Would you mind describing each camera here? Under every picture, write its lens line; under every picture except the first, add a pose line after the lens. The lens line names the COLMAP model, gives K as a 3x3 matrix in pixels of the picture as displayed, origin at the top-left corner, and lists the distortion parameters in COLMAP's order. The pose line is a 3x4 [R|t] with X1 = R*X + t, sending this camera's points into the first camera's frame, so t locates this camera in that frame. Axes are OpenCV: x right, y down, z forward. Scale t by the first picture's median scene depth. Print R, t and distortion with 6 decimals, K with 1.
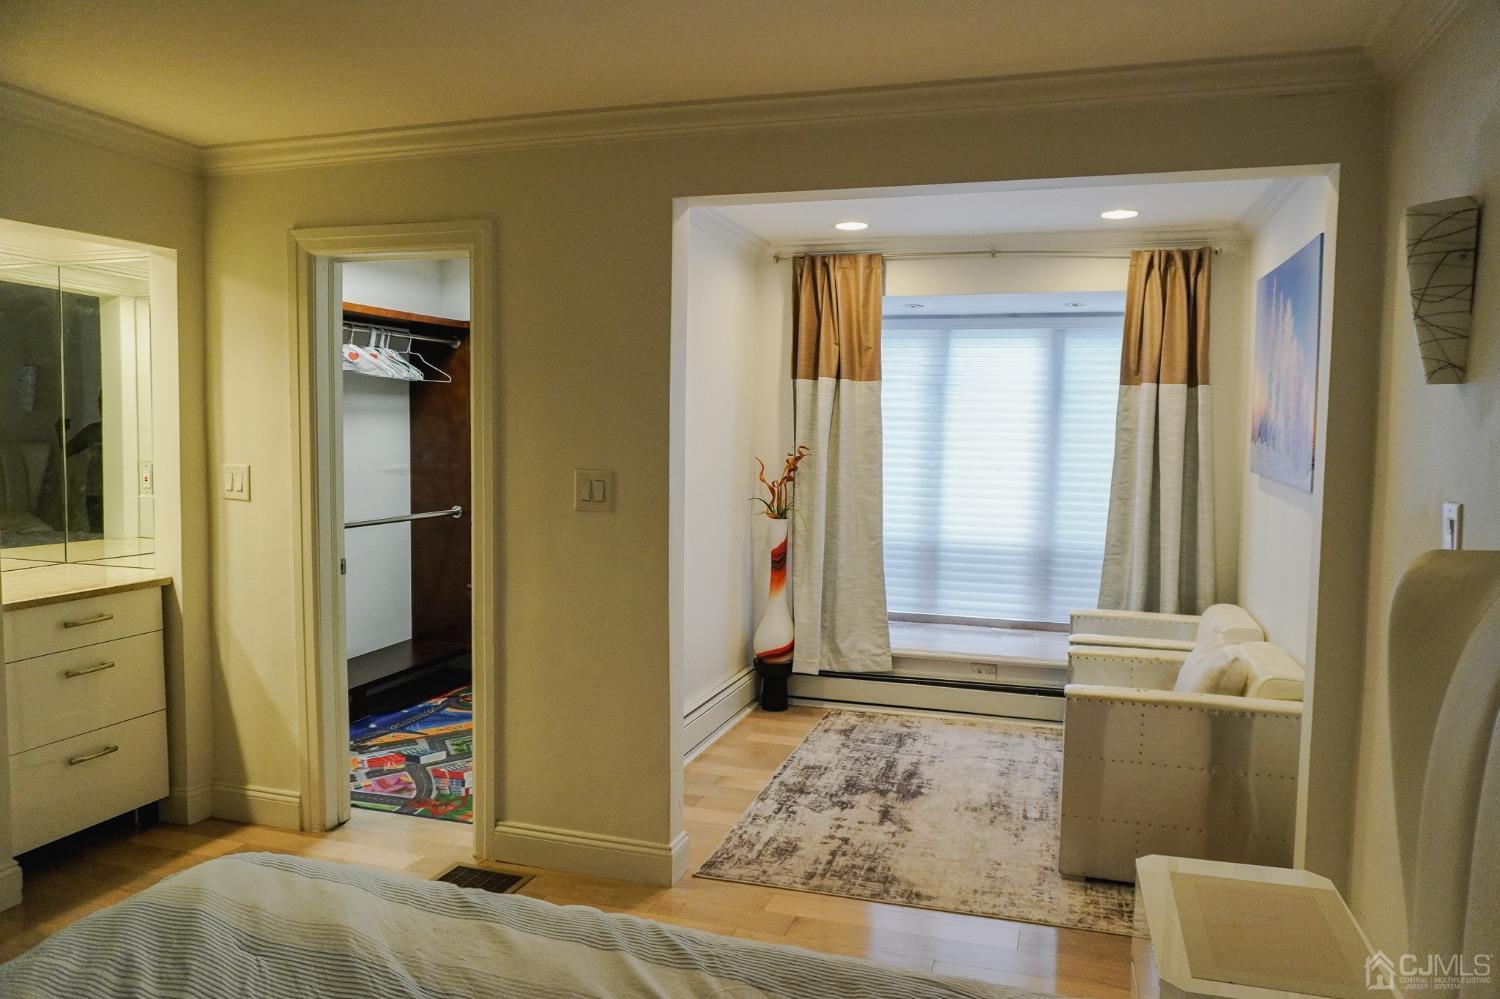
lens RADIAL K [[1028.3, 0, 750.0], [0, 1028.3, 499.5], [0, 0, 1]] dist [-0.019792, 0.001146]
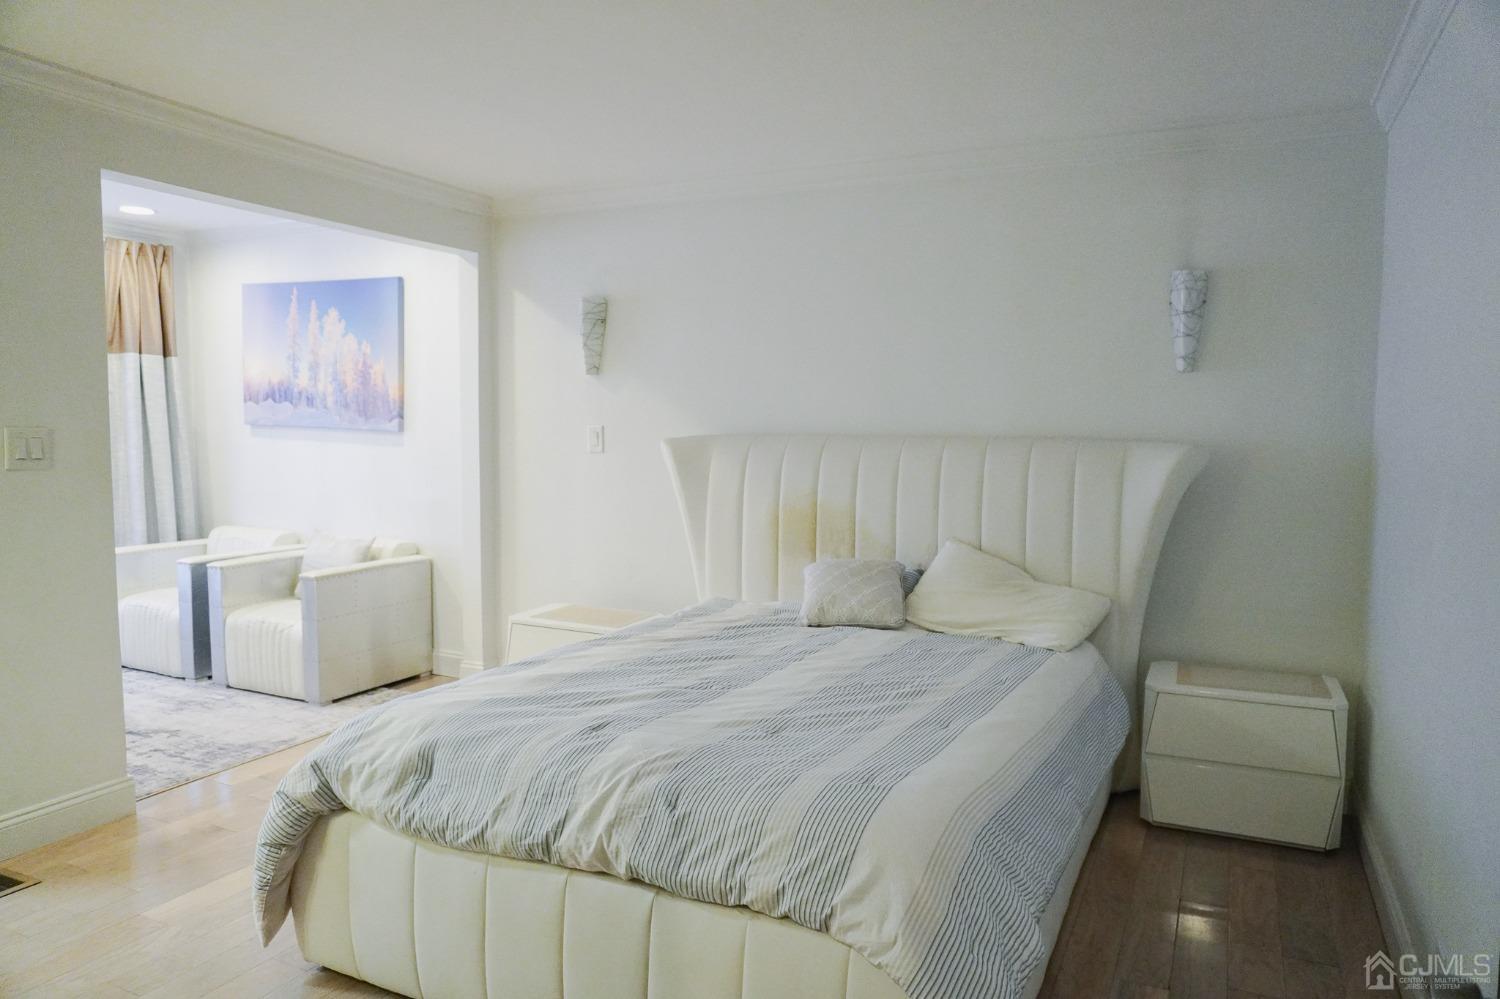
lens RADIAL K [[1028.3, 0, 750.0], [0, 1028.3, 499.5], [0, 0, 1]] dist [-0.019792, 0.001146]
pose [[0.142555, -0.089461, 0.985736, -0.954636], [0.057911, 0.994955, 0.081923, -0.000055], [-0.988091, 0.045406, 0.147016, 0.177772]]
